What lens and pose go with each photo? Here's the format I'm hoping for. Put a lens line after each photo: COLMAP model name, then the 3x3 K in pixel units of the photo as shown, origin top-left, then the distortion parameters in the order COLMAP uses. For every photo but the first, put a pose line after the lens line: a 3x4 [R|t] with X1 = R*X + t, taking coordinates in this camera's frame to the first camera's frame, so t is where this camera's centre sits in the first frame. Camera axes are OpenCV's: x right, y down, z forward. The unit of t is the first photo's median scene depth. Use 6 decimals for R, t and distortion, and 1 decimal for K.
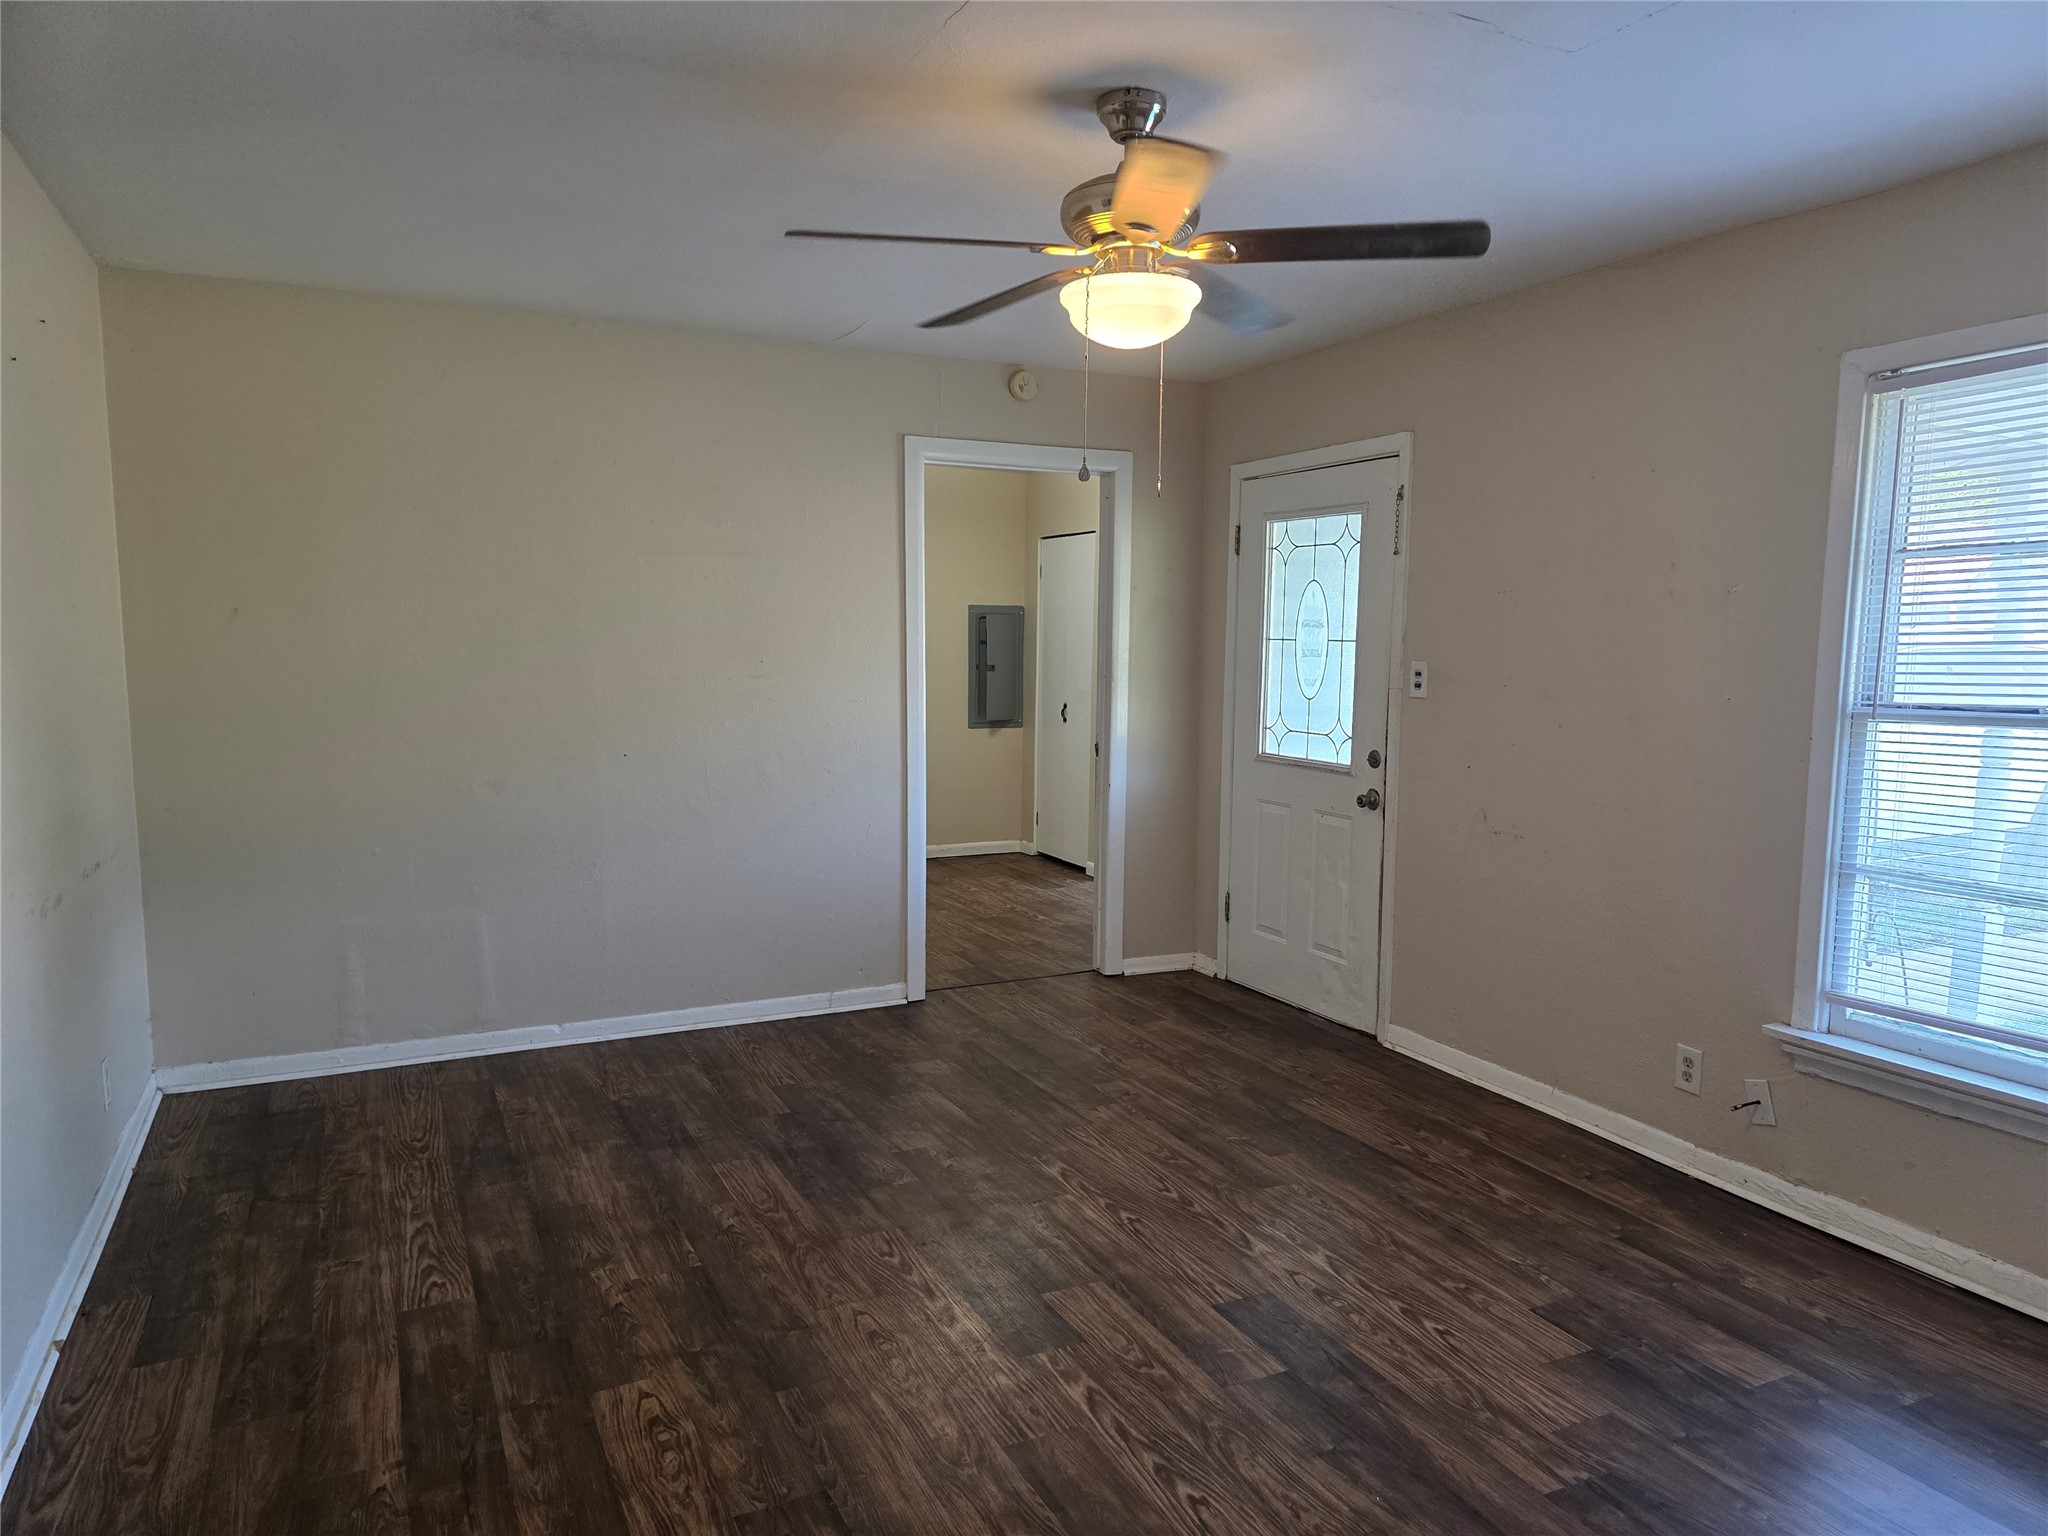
lens RADIAL K [[1353.0, 0, 1024.6], [0, 1353.0, 774.3], [0, 0, 1]] dist [-0.022183, -0.005212]
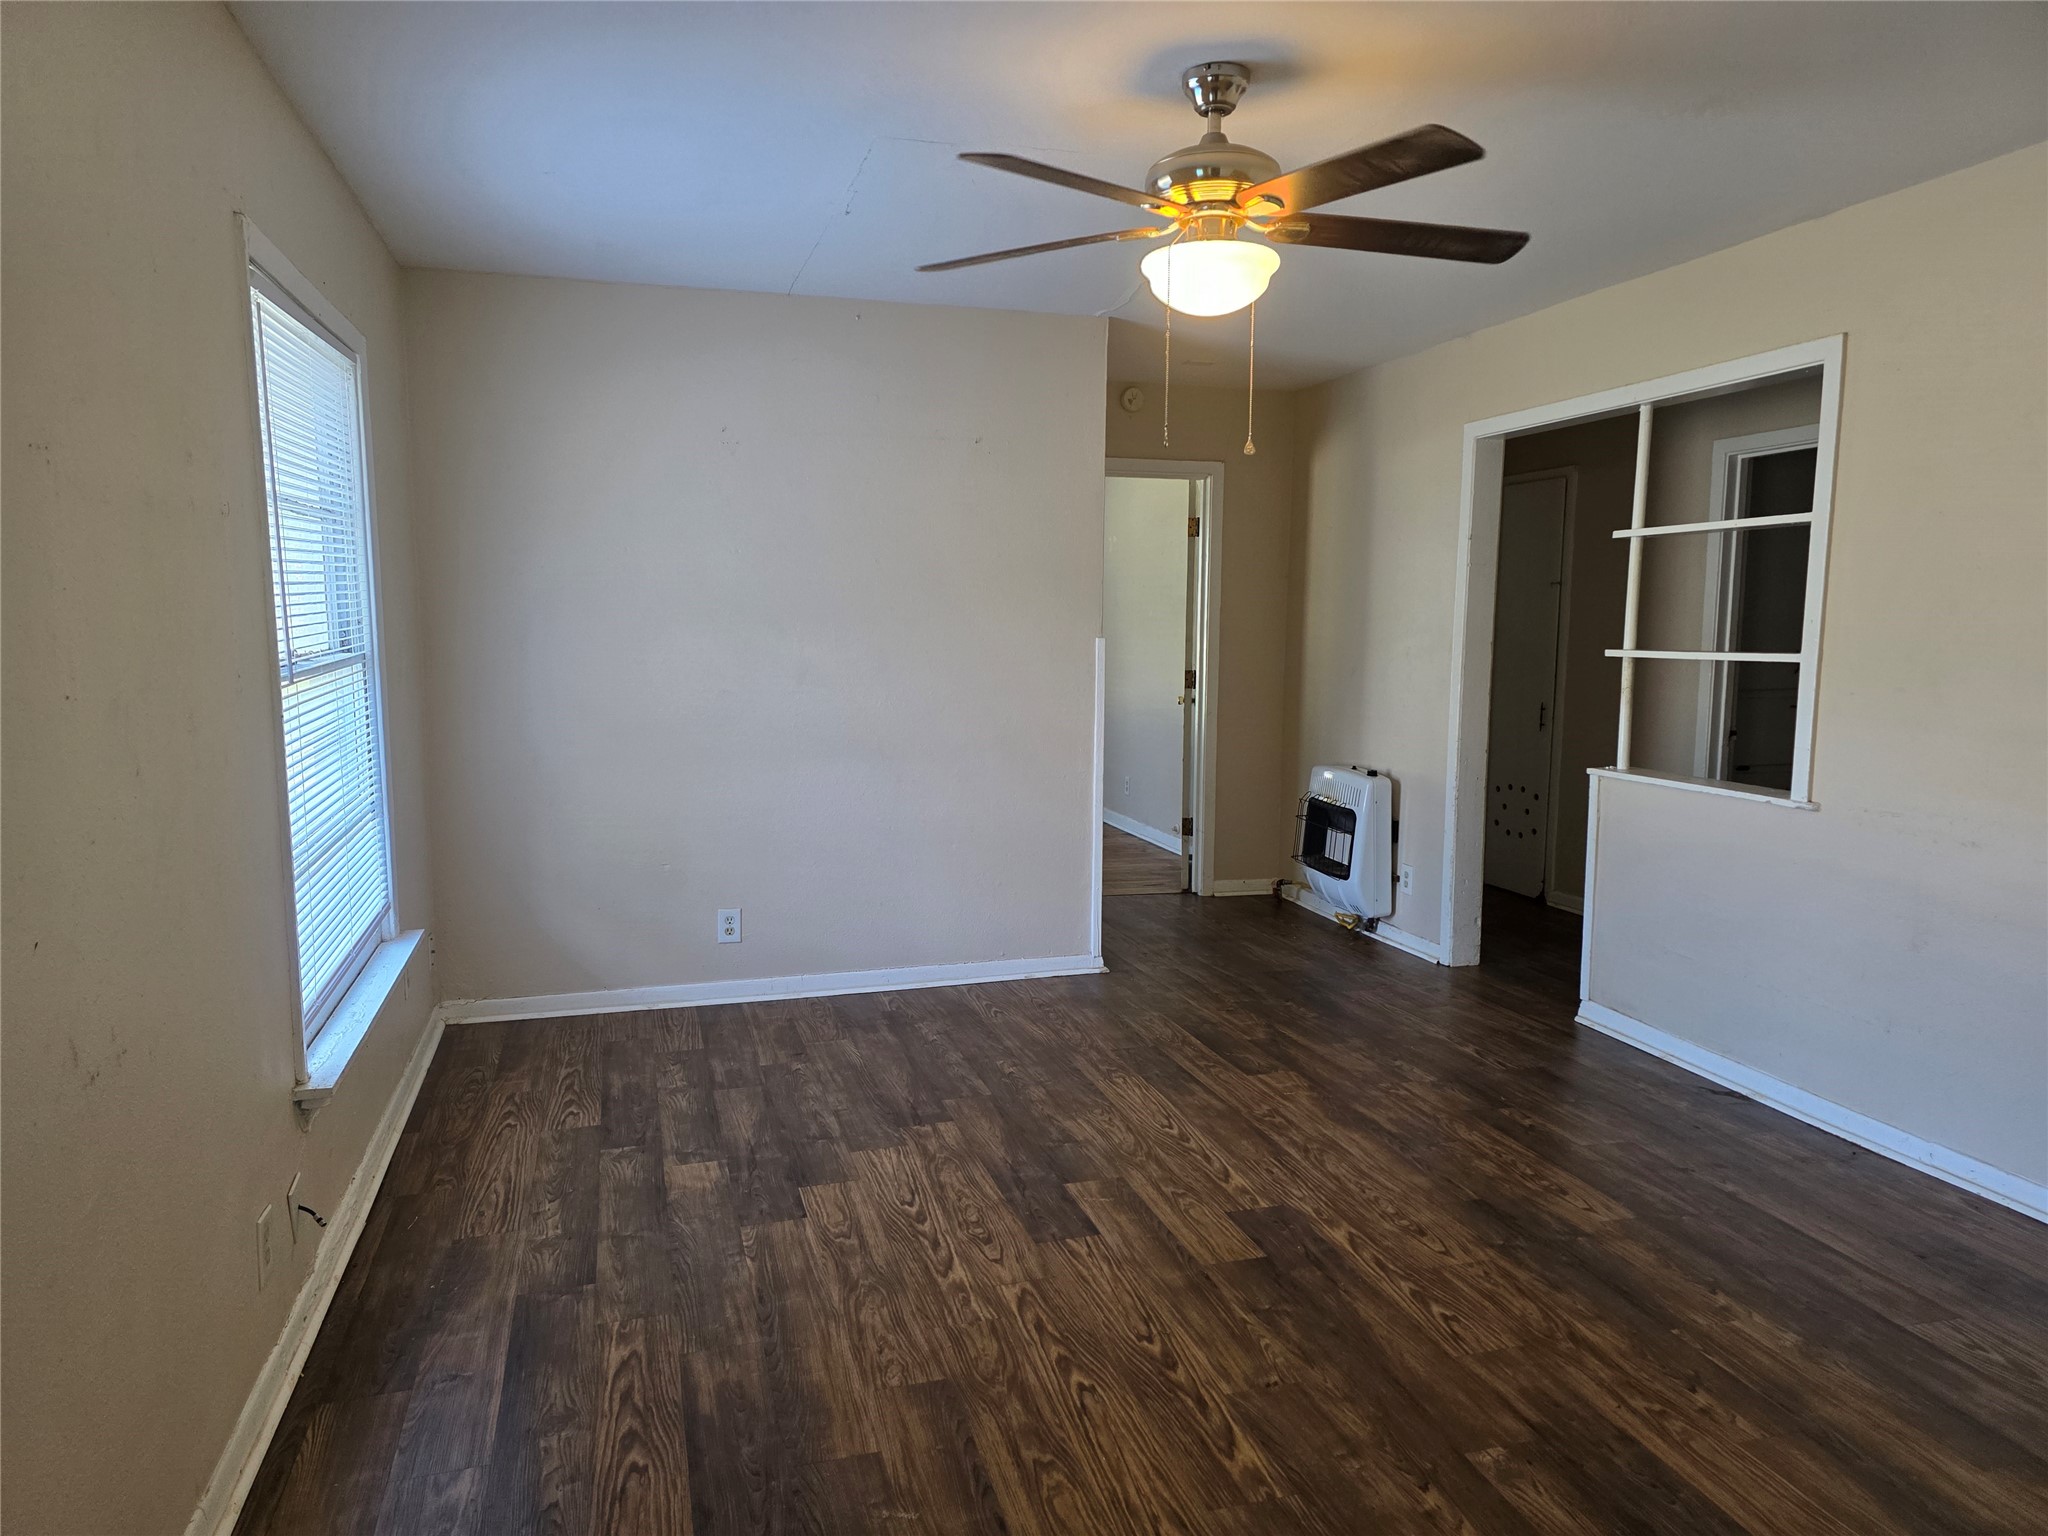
lens RADIAL K [[1353.0, 0, 1023.9], [0, 1353.0, 768.5], [0, 0, 1]] dist [-0.022183, -0.005212]
pose [[-0.987248, -0.018551, 0.158103, 0.038579], [0.015434, 0.977353, 0.211051, -0.180792], [-0.158438, 0.210800, -0.964604, 1.955383]]
